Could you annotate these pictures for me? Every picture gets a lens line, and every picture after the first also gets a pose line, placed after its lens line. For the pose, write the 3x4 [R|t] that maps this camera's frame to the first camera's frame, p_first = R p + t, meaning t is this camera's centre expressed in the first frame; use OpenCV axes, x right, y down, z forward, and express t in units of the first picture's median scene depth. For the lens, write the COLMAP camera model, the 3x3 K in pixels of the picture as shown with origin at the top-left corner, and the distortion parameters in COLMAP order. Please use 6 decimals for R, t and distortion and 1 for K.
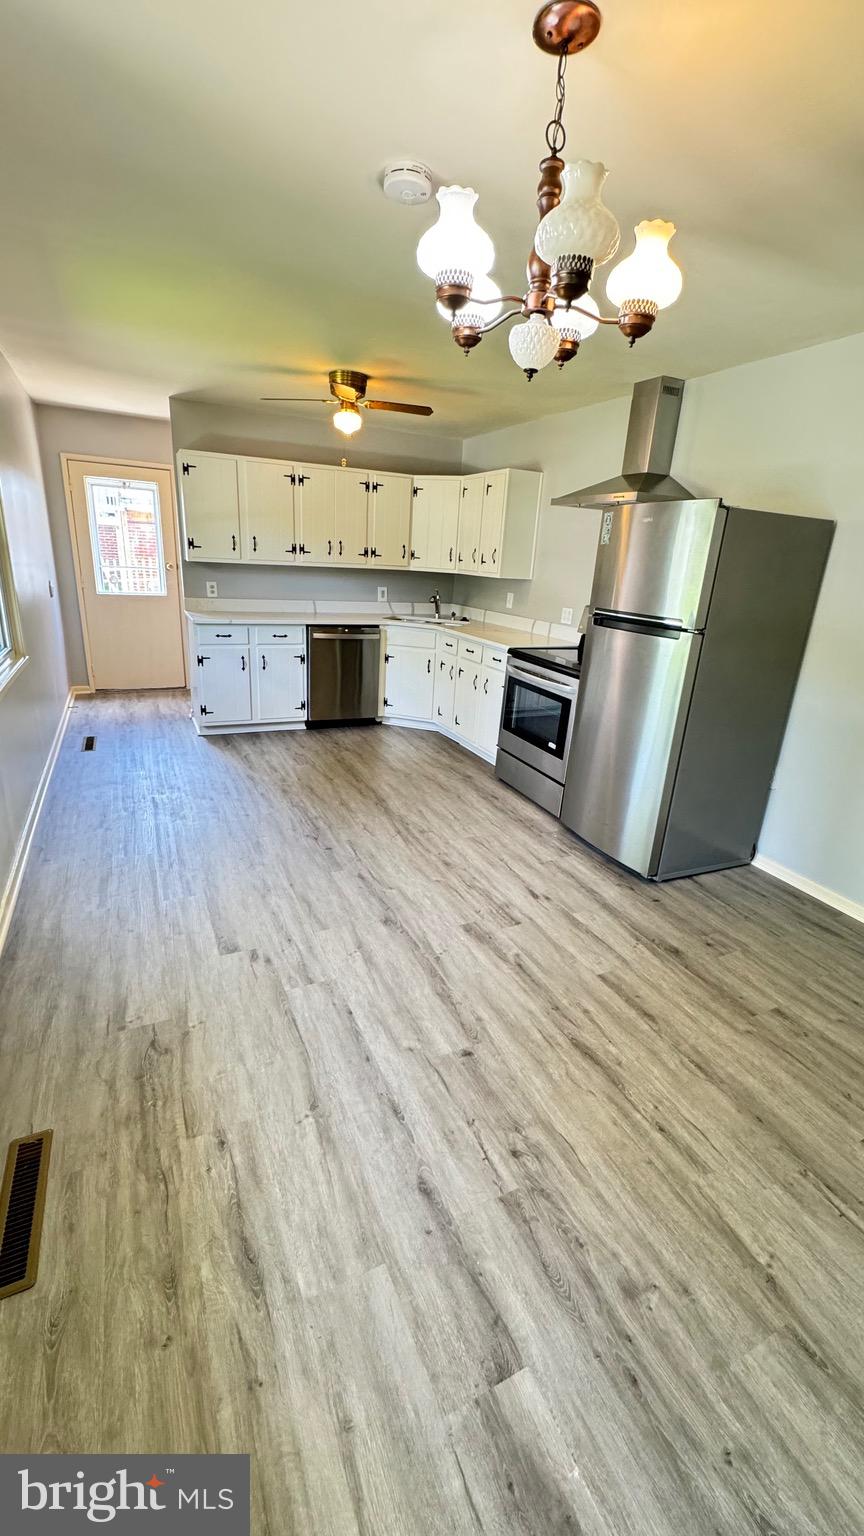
lens RADIAL K [[611.7, 0, 431.7], [0, 611.7, 768.7], [0, 0, 1]] dist [-0.001817, -0.000480]
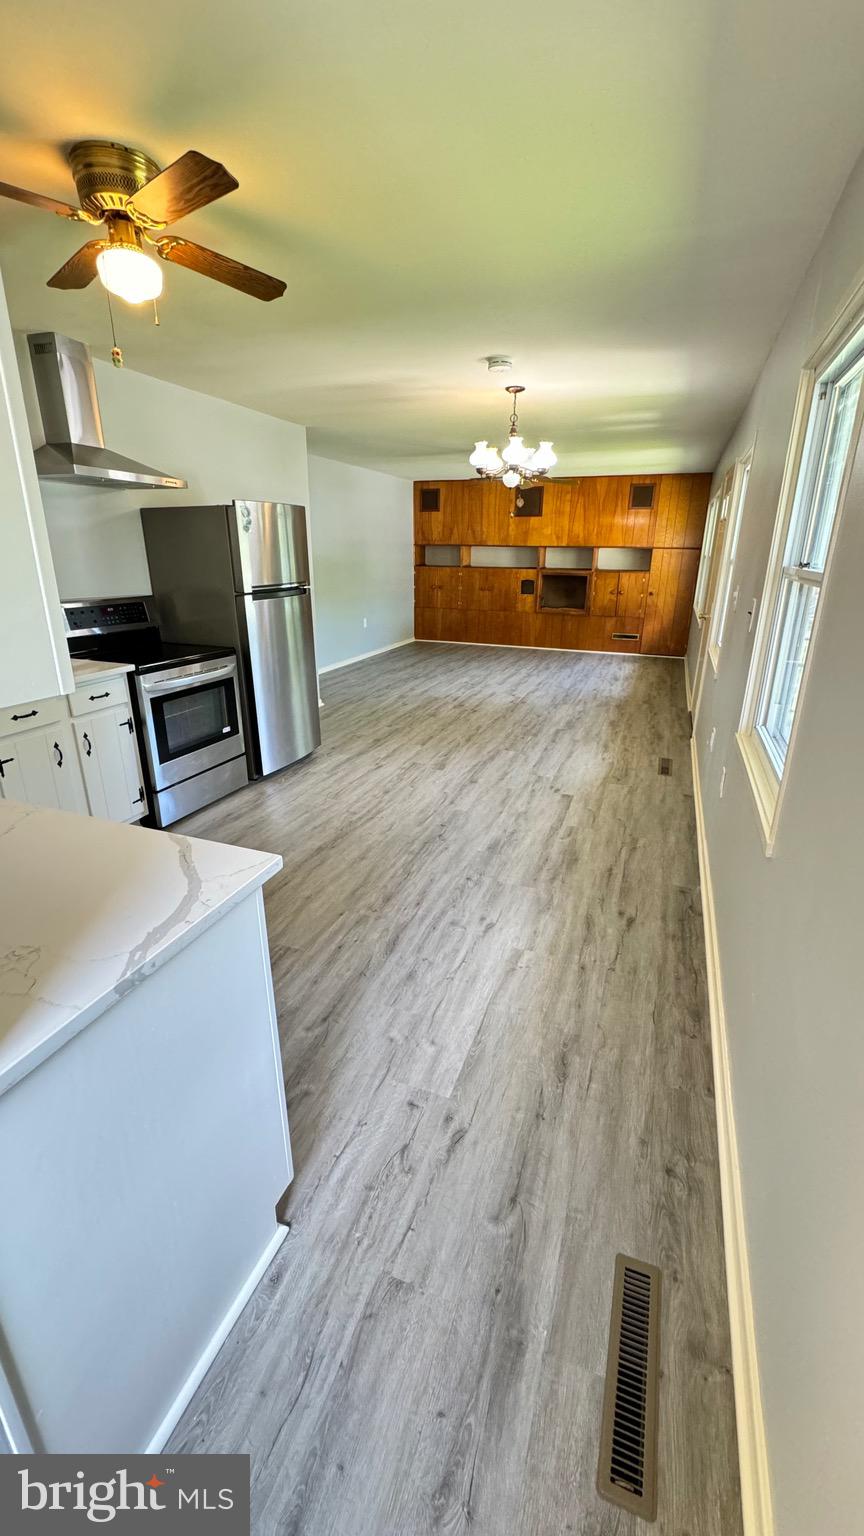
lens RADIAL K [[611.7, 0, 432.5], [0, 611.7, 765.0], [0, 0, 1]] dist [-0.001817, -0.000480]
pose [[-0.690888, -0.299463, 0.658023, -1.046680], [0.193823, 0.800135, 0.567641, -0.721592], [-0.696495, 0.519717, -0.494761, 1.854030]]
